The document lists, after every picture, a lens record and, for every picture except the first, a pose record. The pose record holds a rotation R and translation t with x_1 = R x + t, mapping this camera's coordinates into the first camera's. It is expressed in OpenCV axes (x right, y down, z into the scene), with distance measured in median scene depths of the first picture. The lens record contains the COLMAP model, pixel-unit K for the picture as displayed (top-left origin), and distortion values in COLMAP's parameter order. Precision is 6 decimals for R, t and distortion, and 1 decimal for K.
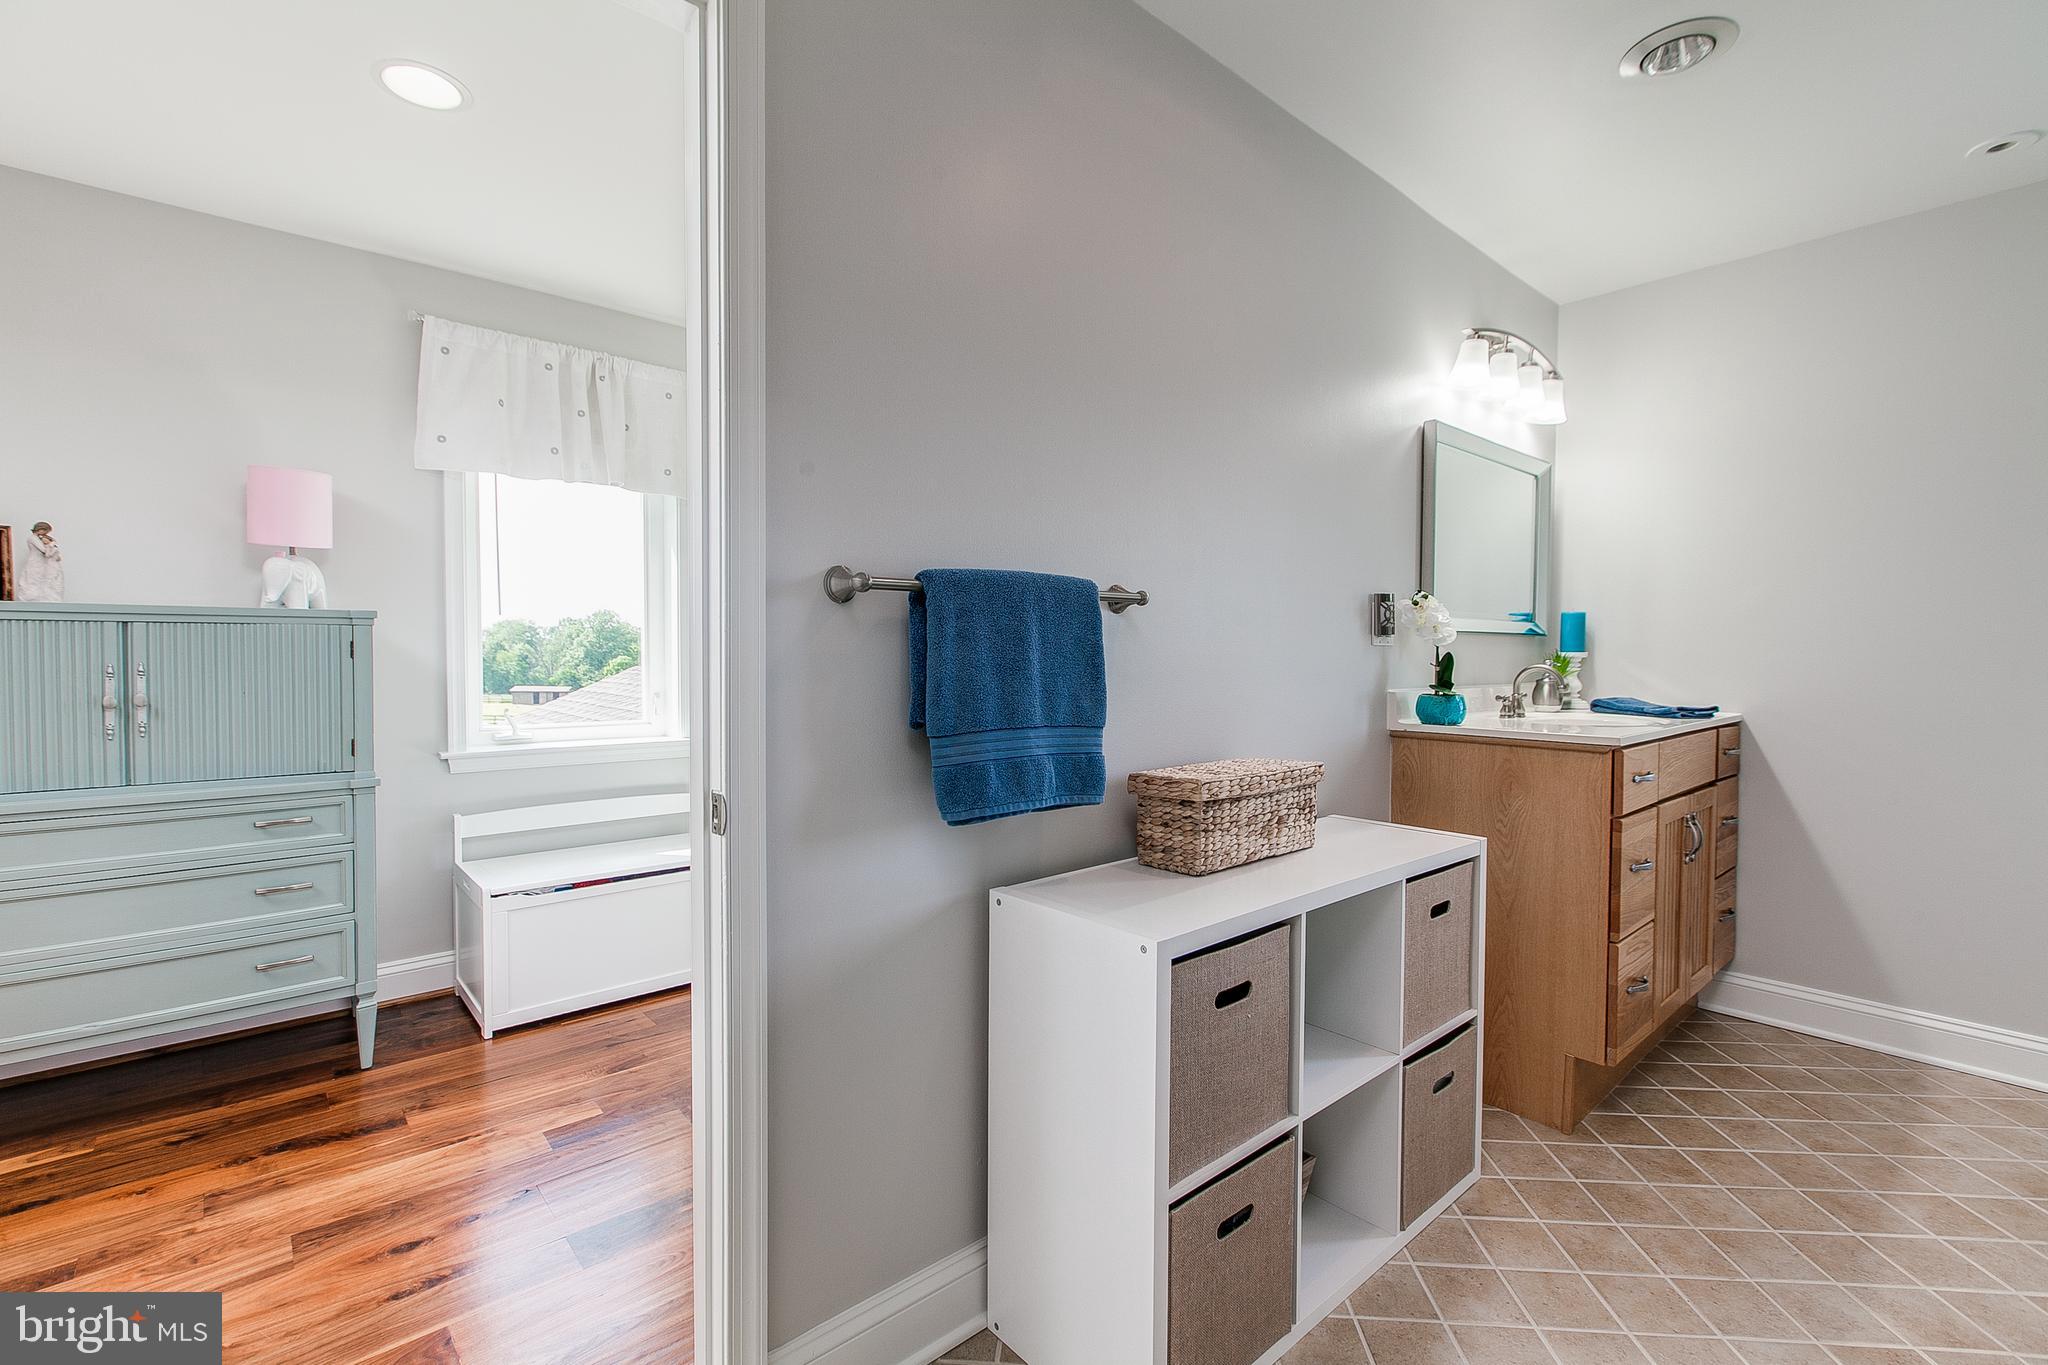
lens RADIAL K [[904.0, 0, 1024.0], [0, 904.0, 682.5], [0, 0, 1]] dist [0.001777, -0.000621]
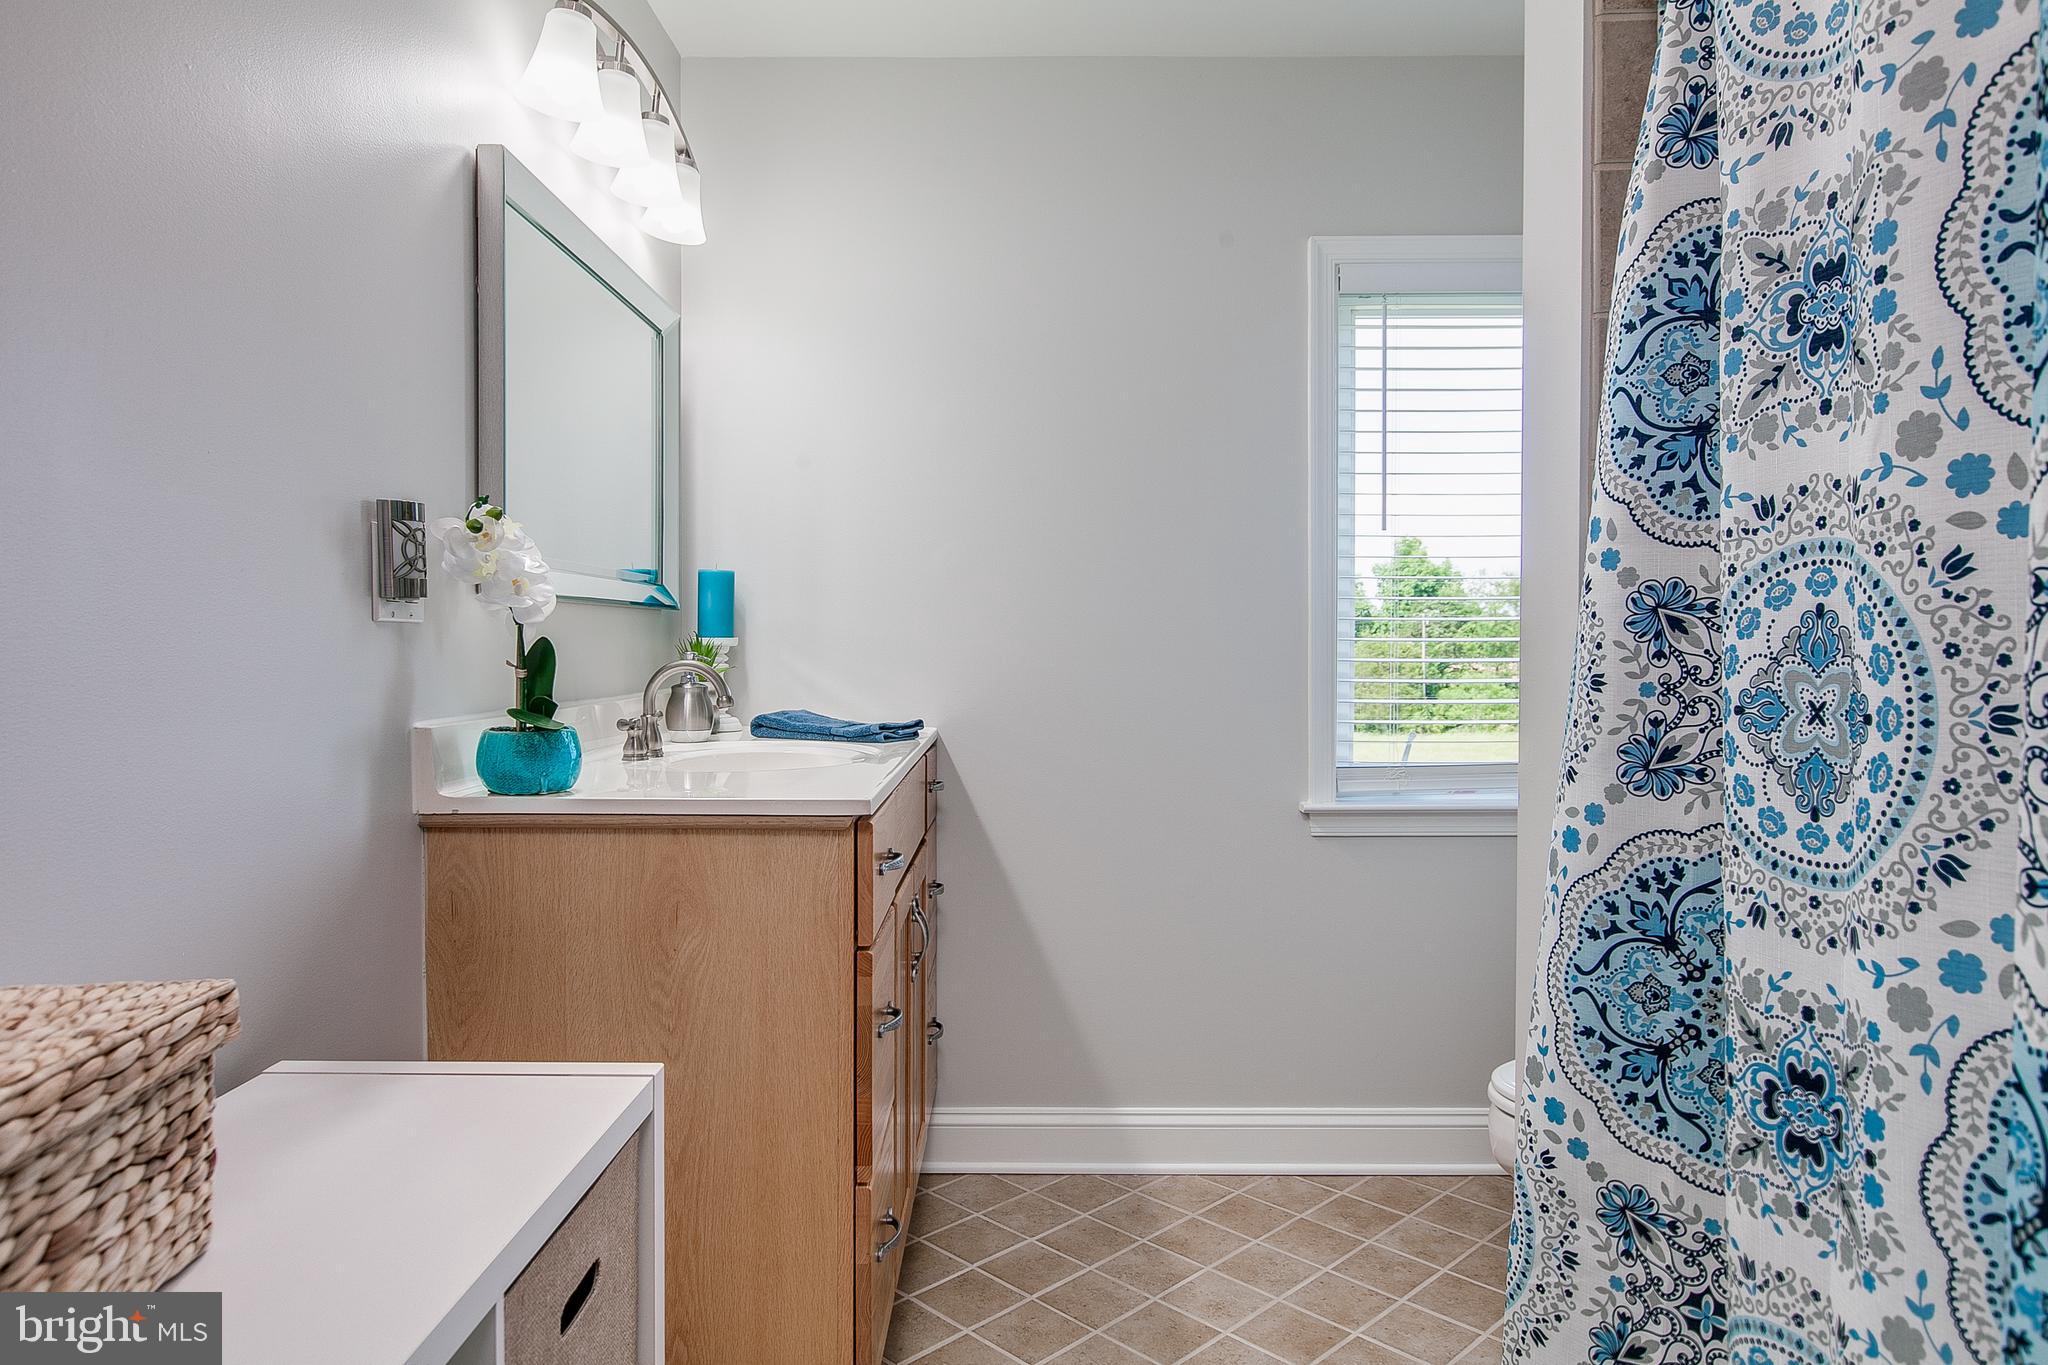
lens RADIAL K [[1282.6, 0, 1022.0], [0, 1282.6, 666.4], [0, 0, 1]] dist [0.003669, -0.000023]
pose [[0.663867, -0.017507, 0.747646, 0.131057], [0.025019, 0.999686, 0.001194, -0.012875], [-0.747432, 0.017912, 0.664097, 0.358849]]
